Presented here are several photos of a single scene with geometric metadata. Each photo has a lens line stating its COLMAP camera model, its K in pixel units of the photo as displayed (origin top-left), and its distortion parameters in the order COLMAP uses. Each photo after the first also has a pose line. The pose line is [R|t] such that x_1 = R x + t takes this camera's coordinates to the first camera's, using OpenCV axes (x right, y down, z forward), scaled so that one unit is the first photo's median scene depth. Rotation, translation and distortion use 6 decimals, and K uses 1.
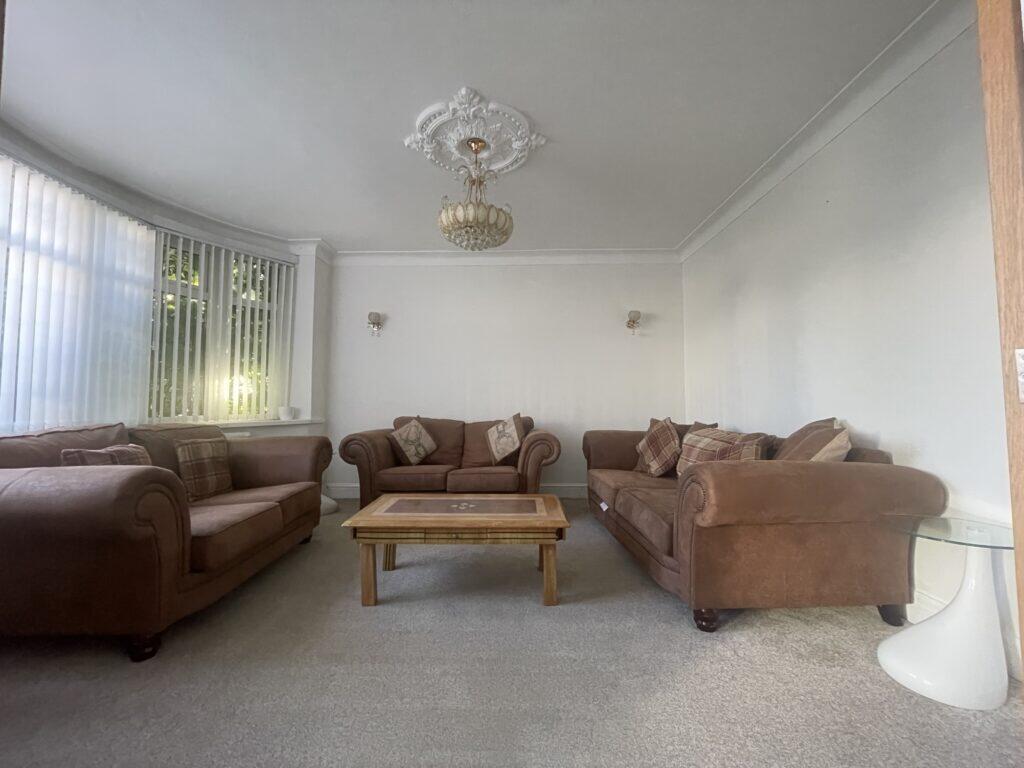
lens RADIAL K [[411.0, 0, 510.8], [0, 411.0, 381.1], [0, 0, 1]] dist [-0.010173, 0.003278]
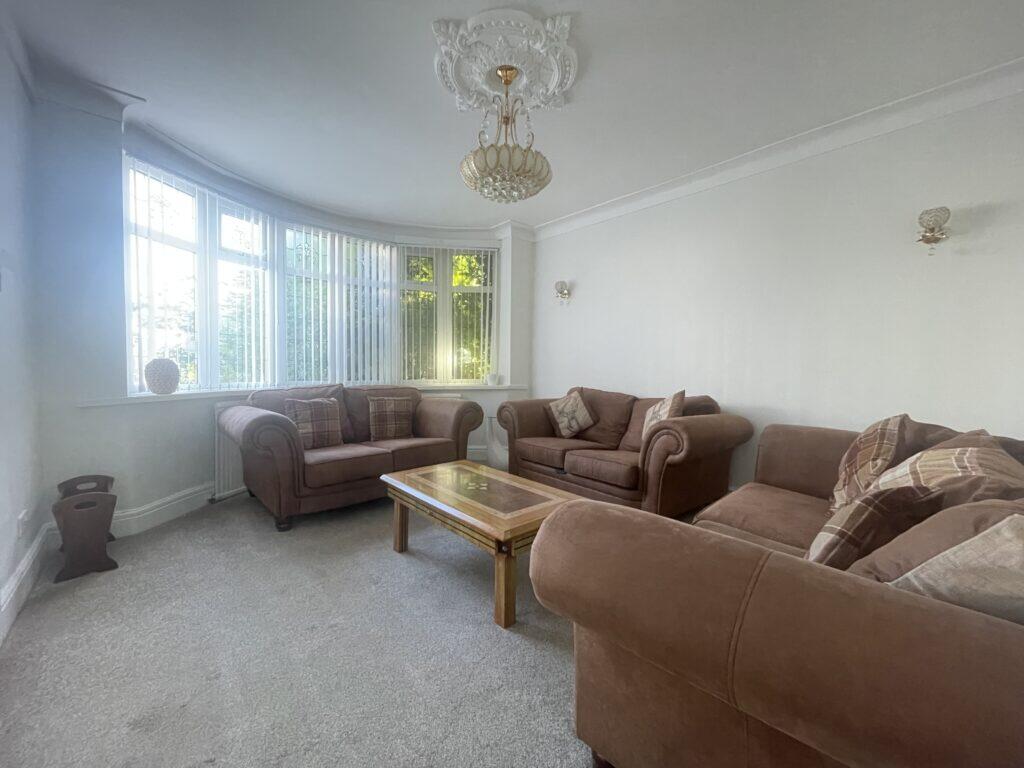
lens RADIAL K [[411.0, 0, 510.8], [0, 411.0, 381.1], [0, 0, 1]] dist [-0.010173, 0.003278]
pose [[0.673942, 0.037862, -0.737814, 0.389593], [0.026650, 0.996790, 0.075495, -0.005242], [0.738304, -0.070542, 0.670769, 0.270989]]
